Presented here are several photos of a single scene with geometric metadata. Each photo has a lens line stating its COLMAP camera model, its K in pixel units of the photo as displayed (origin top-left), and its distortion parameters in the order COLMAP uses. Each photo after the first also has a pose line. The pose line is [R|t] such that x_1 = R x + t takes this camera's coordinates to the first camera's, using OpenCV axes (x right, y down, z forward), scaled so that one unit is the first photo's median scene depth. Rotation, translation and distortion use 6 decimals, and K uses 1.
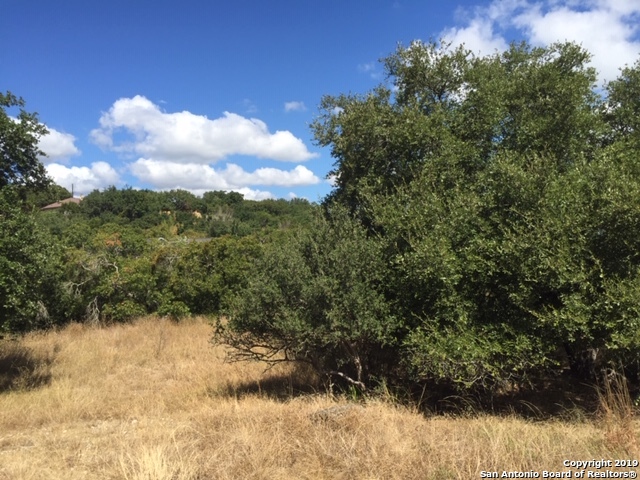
lens RADIAL K [[491.2, 0, 320.0], [0, 491.2, 240.0], [0, 0, 1]] dist [0.002325, -0.036483]
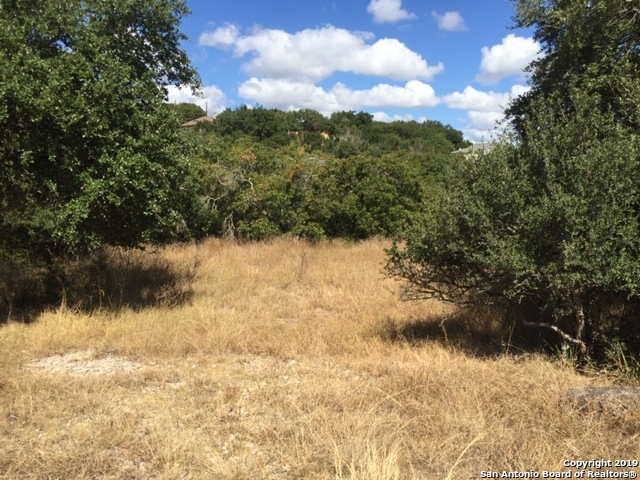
lens RADIAL K [[467.4, 0, 320.0], [0, 467.4, 240.0], [0, 0, 1]] dist [-0.048851, -0.000147]
pose [[0.974916, 0.065850, -0.212611, -0.083197], [-0.034175, 0.988193, 0.149355, 0.024441], [0.219935, -0.138343, 0.965655, 0.133208]]
